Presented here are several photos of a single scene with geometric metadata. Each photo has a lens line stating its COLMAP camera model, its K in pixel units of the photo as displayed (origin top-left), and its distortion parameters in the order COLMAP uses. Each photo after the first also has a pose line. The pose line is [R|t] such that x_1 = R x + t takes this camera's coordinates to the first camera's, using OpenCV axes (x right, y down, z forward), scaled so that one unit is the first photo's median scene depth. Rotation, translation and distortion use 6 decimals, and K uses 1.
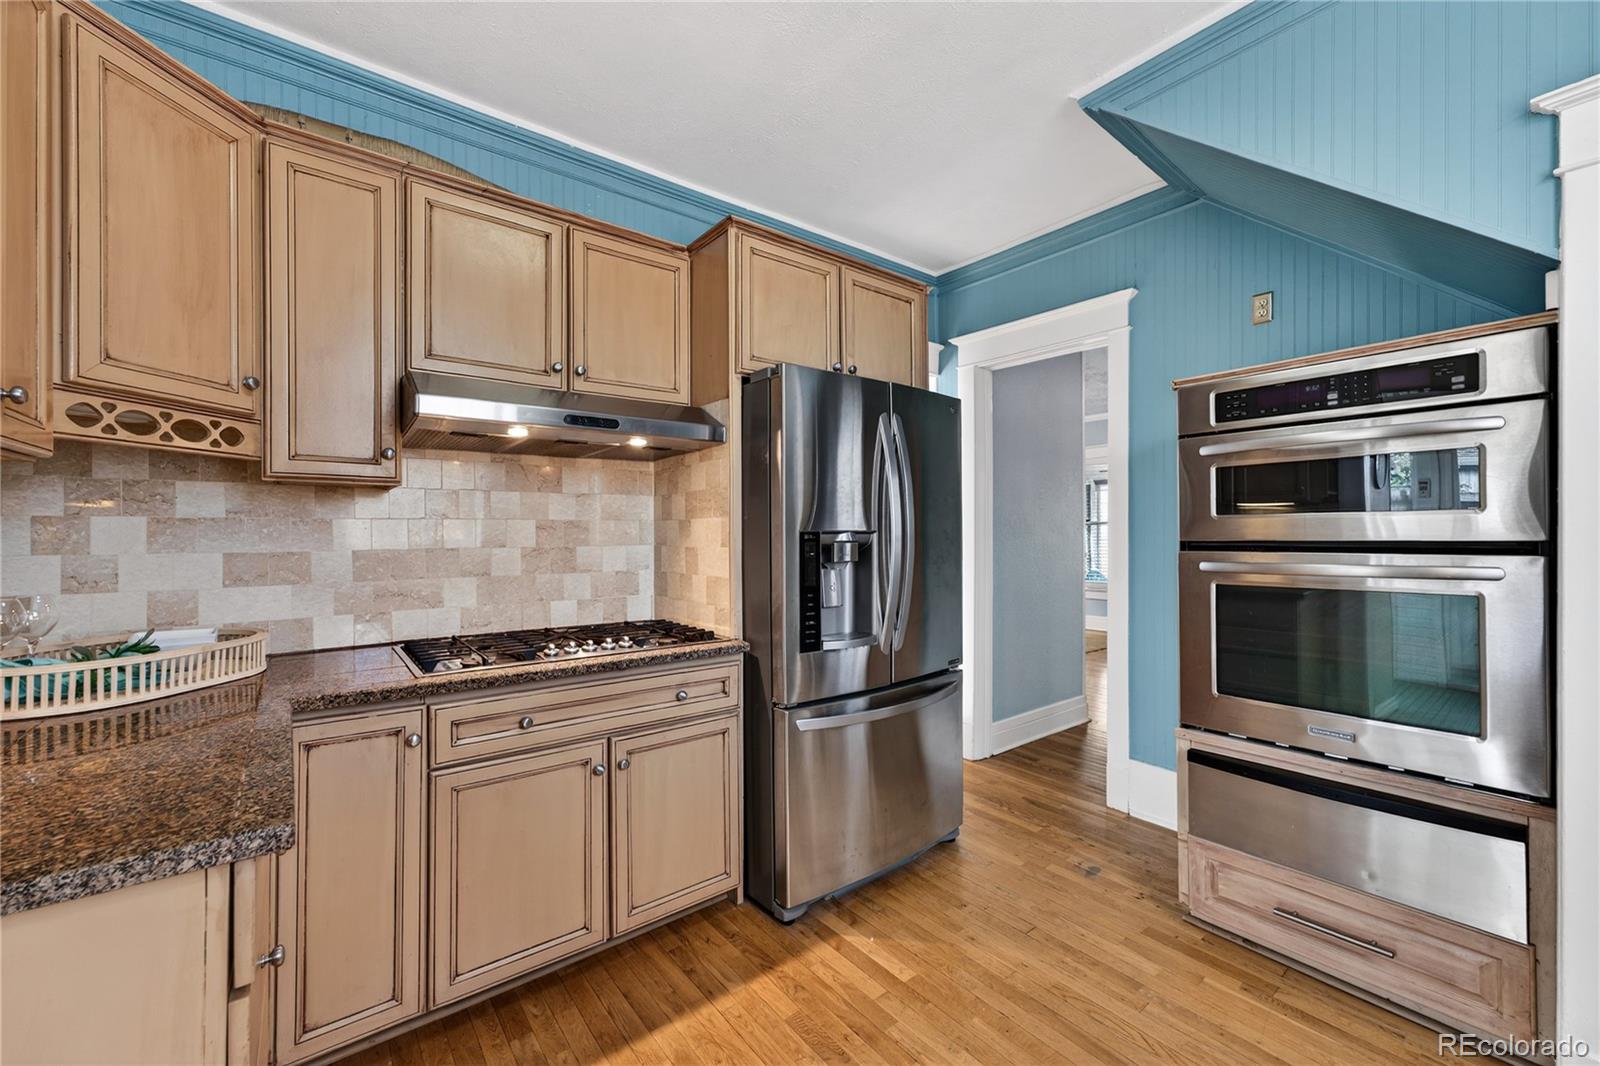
lens RADIAL K [[653.7, 0, 800.0], [0, 653.7, 533.0], [0, 0, 1]] dist [0.001164, 0.000796]
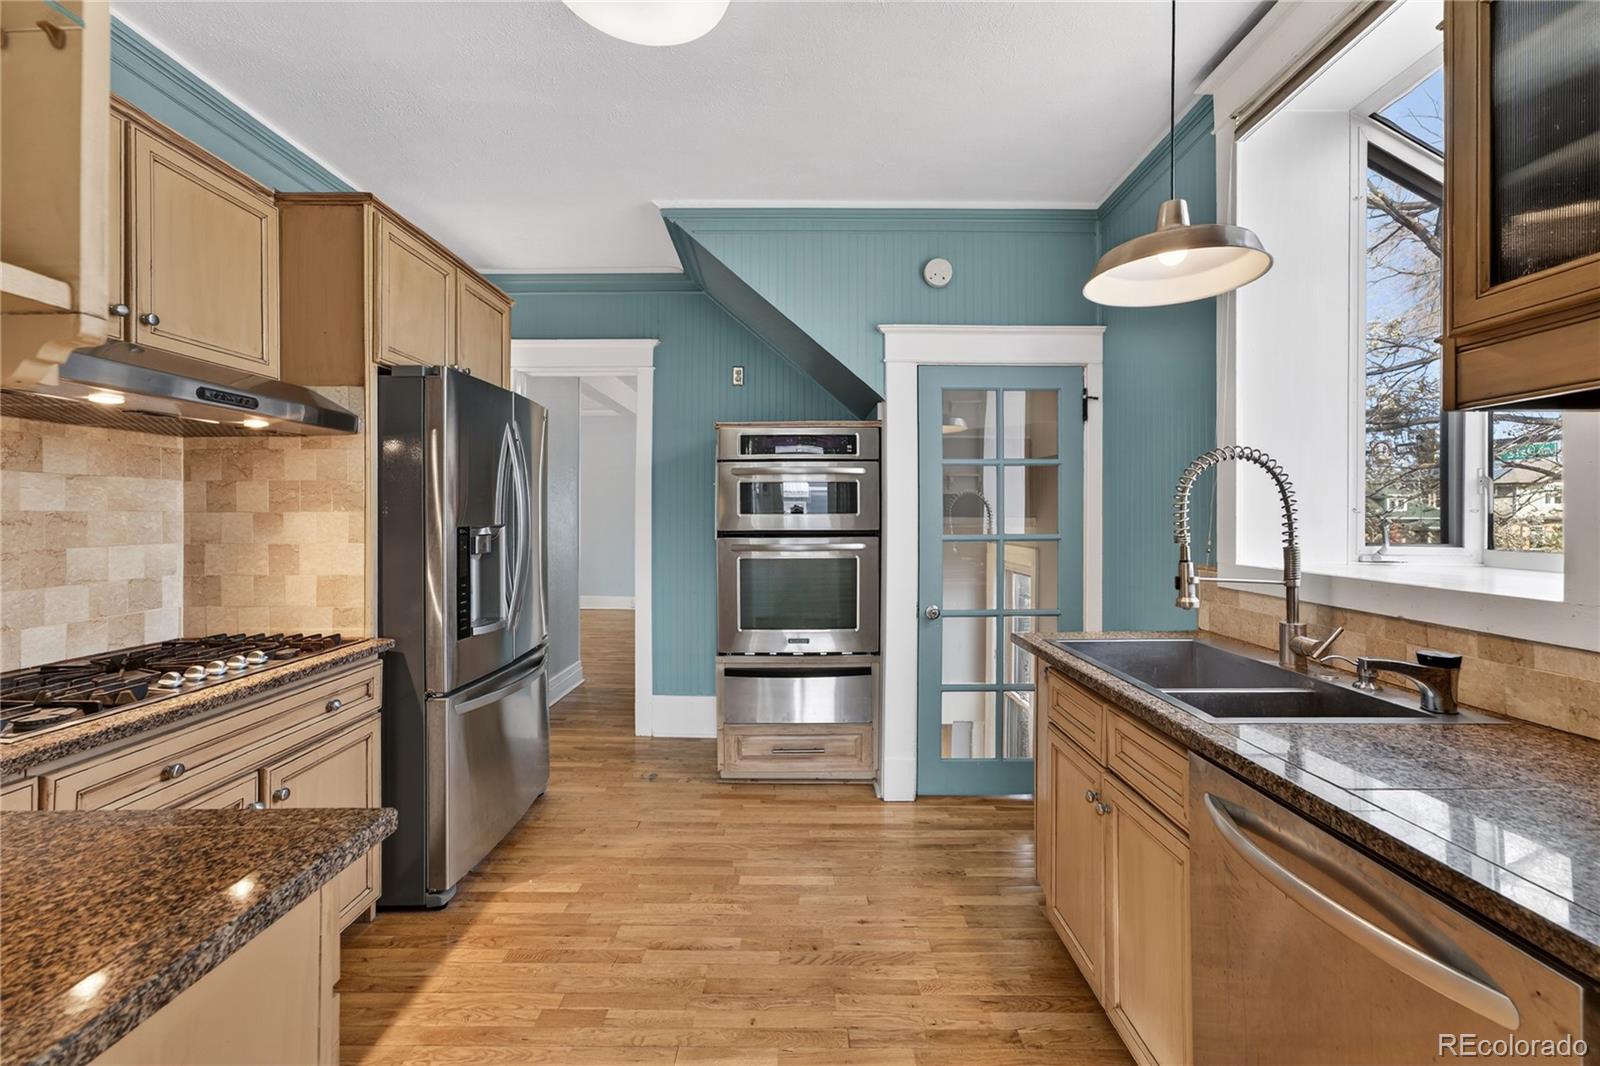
lens RADIAL K [[670.7, 0, 799.8], [0, 670.7, 508.6], [0, 0, 1]] dist [0.000309, 0.011499]
pose [[0.620709, 0.010536, 0.783970, -0.486209], [-0.005224, 0.999943, -0.009302, -0.022684], [-0.784024, 0.001679, 0.620729, -0.097451]]
